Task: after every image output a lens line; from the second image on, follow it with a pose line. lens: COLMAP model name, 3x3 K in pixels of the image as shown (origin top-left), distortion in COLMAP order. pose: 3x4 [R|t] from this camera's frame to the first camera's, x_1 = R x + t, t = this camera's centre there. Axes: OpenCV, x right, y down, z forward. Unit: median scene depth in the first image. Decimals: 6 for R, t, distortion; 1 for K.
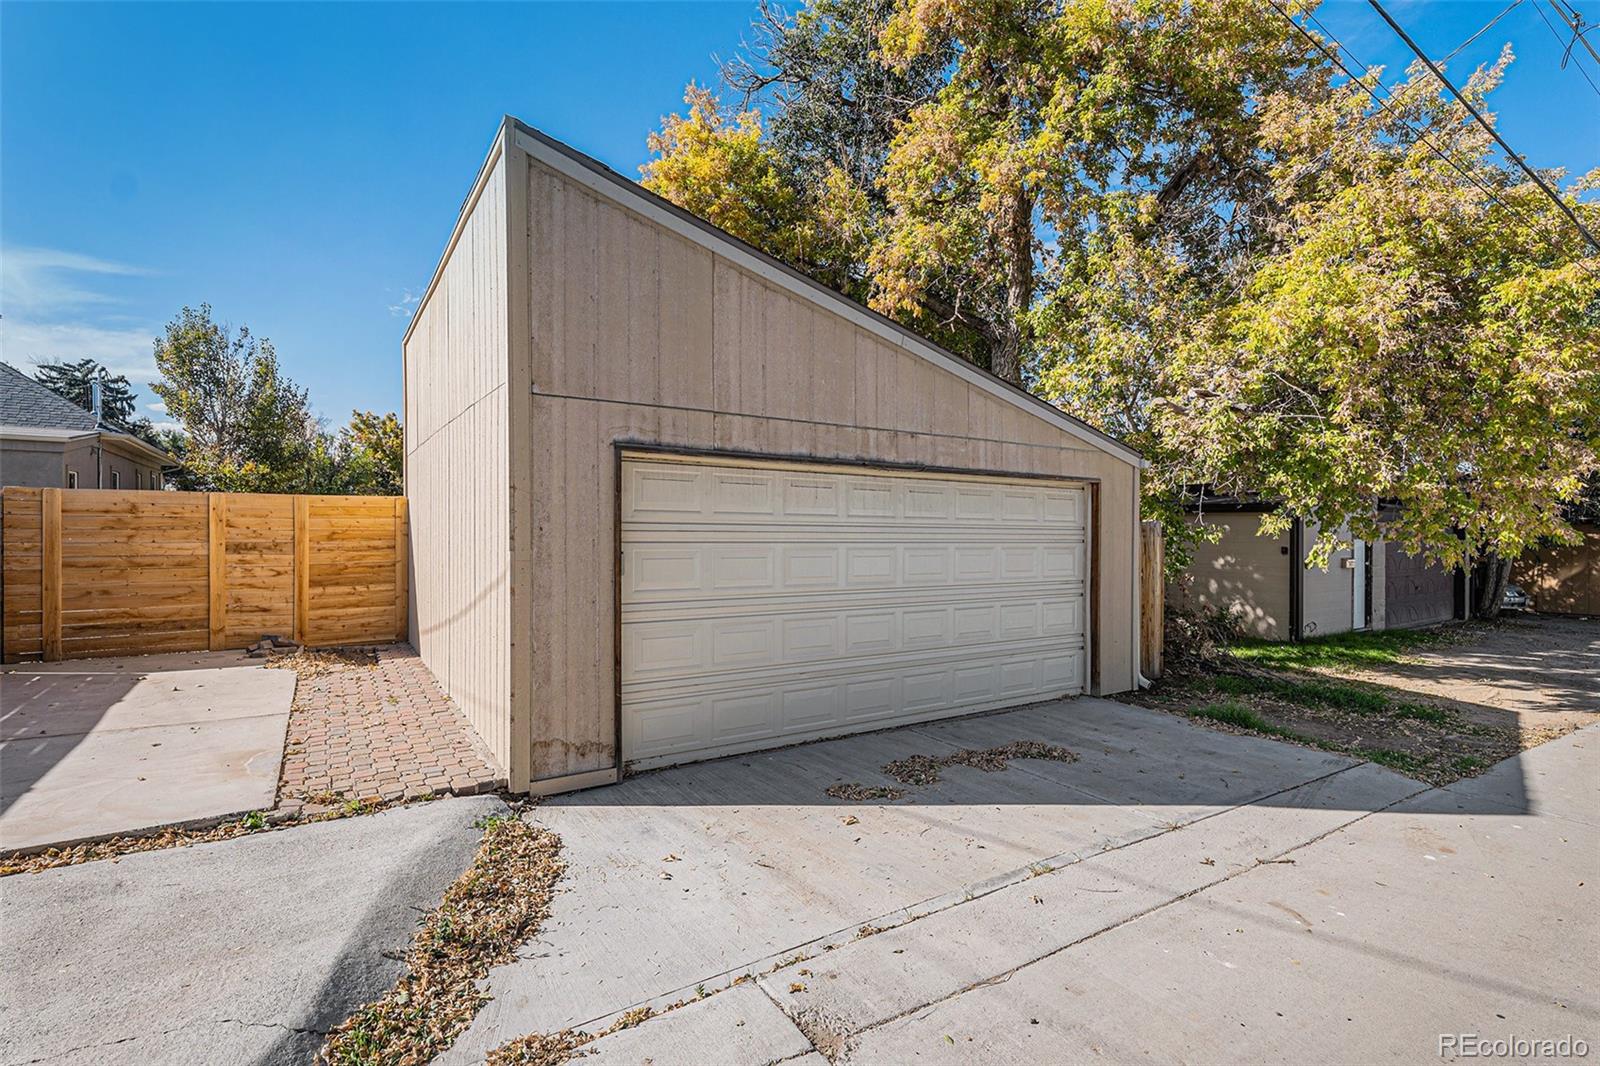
lens RADIAL K [[748.1, 0, 800.0], [0, 748.1, 533.0], [0, 0, 1]] dist [0.018111, 0.000693]
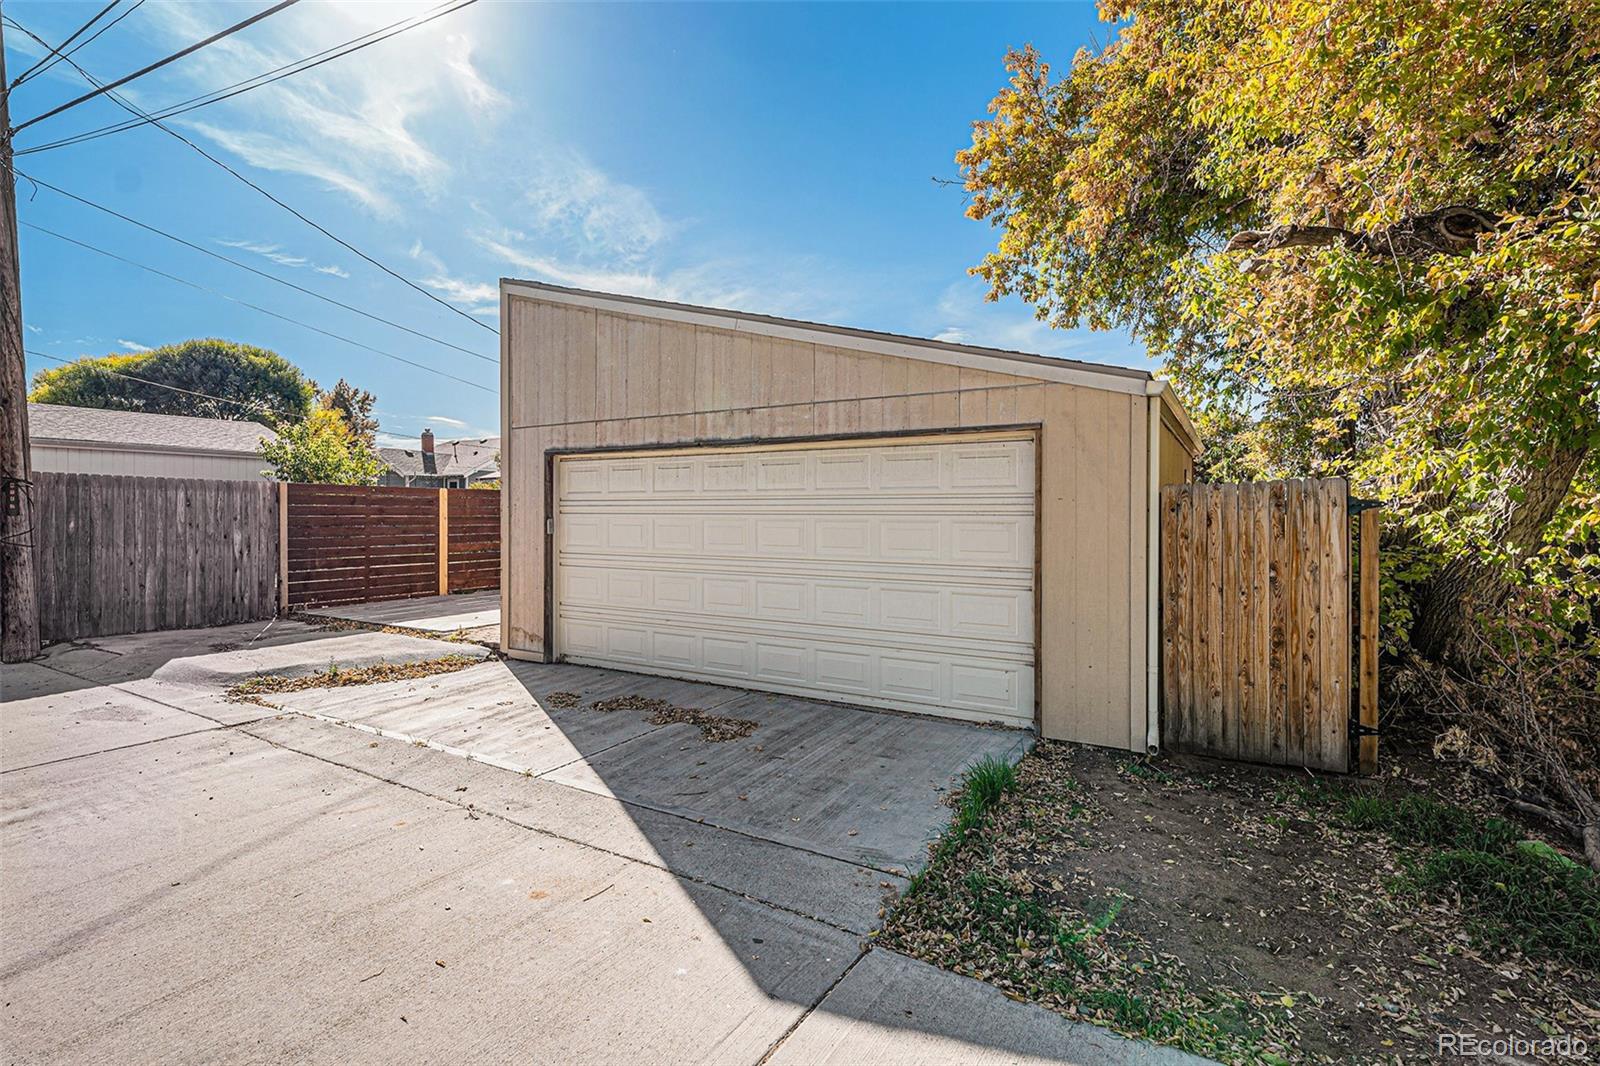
lens RADIAL K [[748.1, 0, 800.0], [0, 748.1, 533.0], [0, 0, 1]] dist [0.018111, 0.000693]
pose [[0.442695, 0.020103, -0.896447, 1.168426], [0.003172, 0.999707, 0.023985, 0.014608], [0.896666, -0.013462, 0.442502, 0.628666]]
